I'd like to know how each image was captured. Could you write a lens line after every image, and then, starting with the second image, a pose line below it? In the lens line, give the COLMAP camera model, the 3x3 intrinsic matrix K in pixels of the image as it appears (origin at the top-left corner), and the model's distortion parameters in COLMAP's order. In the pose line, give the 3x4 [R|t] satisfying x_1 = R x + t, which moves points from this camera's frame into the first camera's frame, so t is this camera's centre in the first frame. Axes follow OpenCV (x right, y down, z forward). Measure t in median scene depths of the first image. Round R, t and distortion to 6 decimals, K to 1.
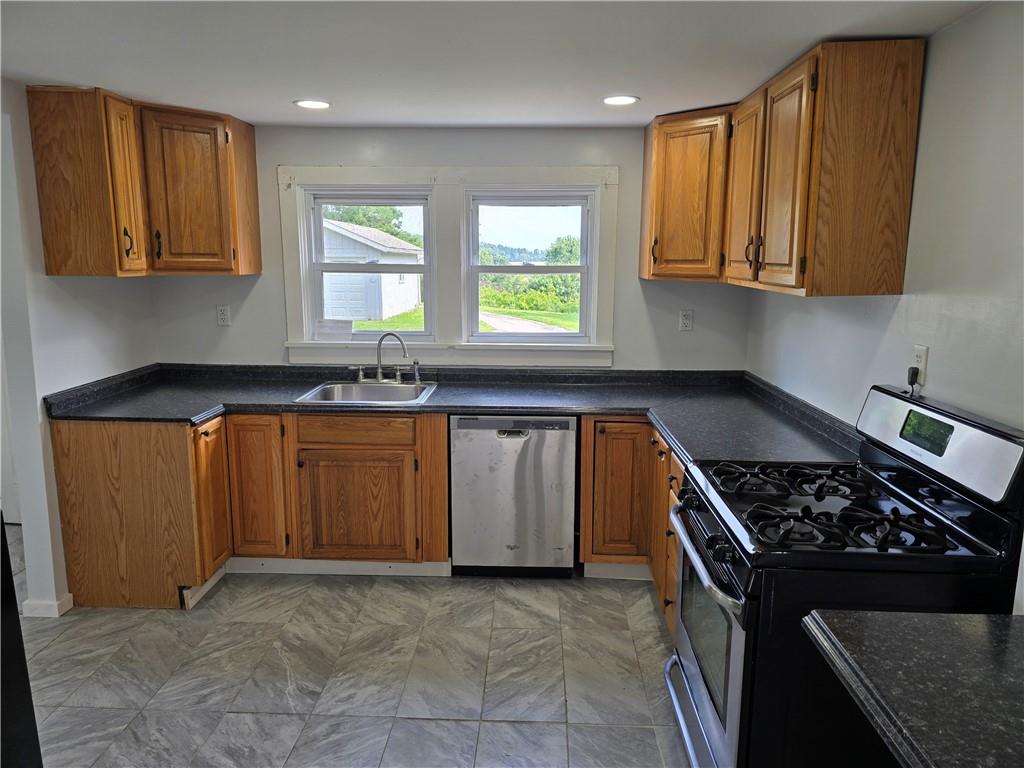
lens RADIAL K [[684.7, 0, 509.2], [0, 684.7, 384.0], [0, 0, 1]] dist [0.097904, -0.128110]
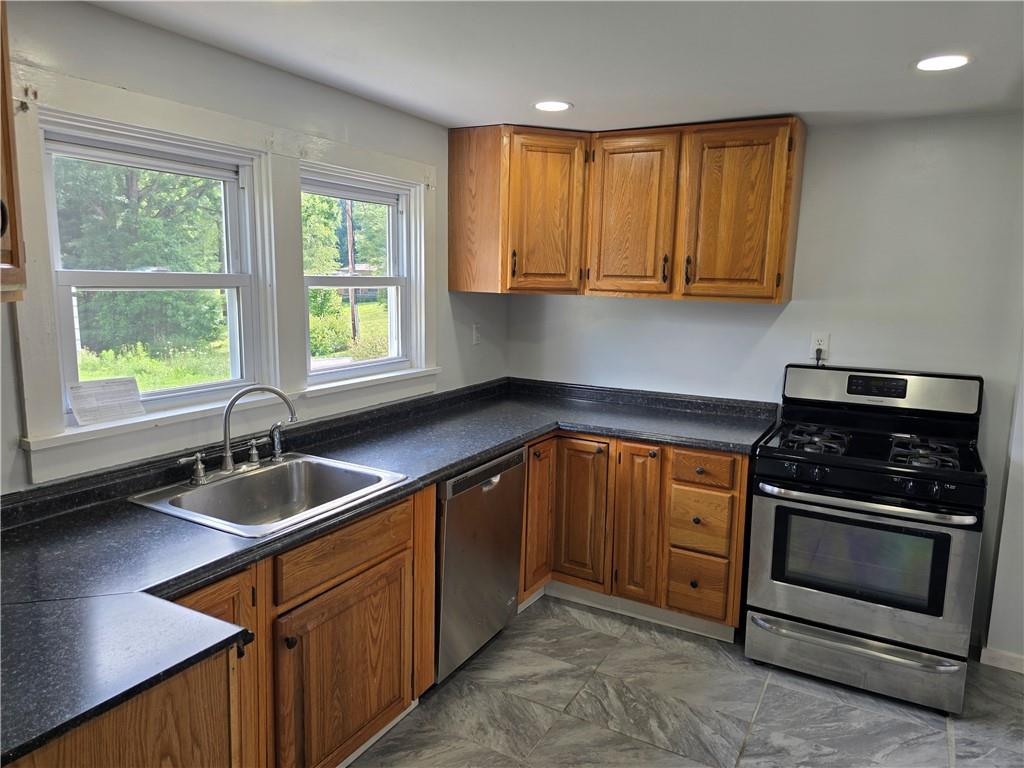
lens RADIAL K [[684.7, 0, 509.2], [0, 684.7, 384.0], [0, 0, 1]] dist [0.097904, -0.128110]
pose [[0.461983, -0.135475, 0.876480, -0.679032], [0.142533, 0.986760, 0.077393, -0.103523], [-0.875360, 0.089173, 0.475176, 0.573637]]
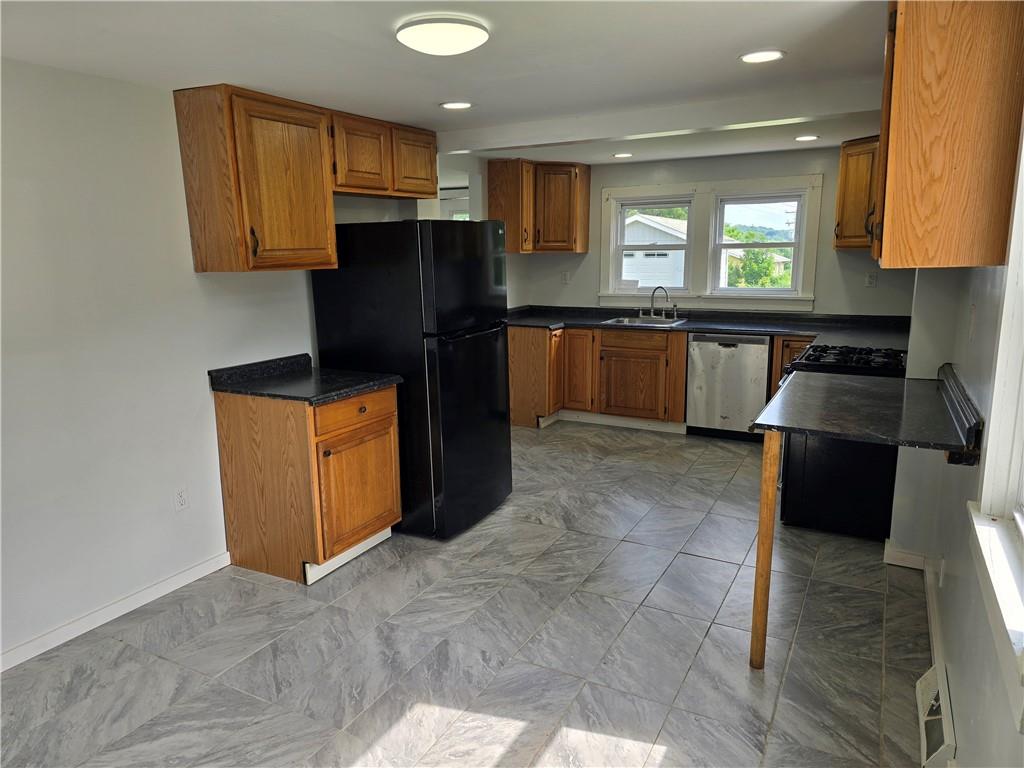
lens RADIAL K [[684.7, 0, 509.2], [0, 684.7, 384.0], [0, 0, 1]] dist [0.097904, -0.128110]
pose [[0.902837, 0.067219, -0.424697, 0.238863], [-0.063594, 0.997717, 0.022723, 0.158250], [0.425255, 0.006493, 0.905050, -0.703843]]
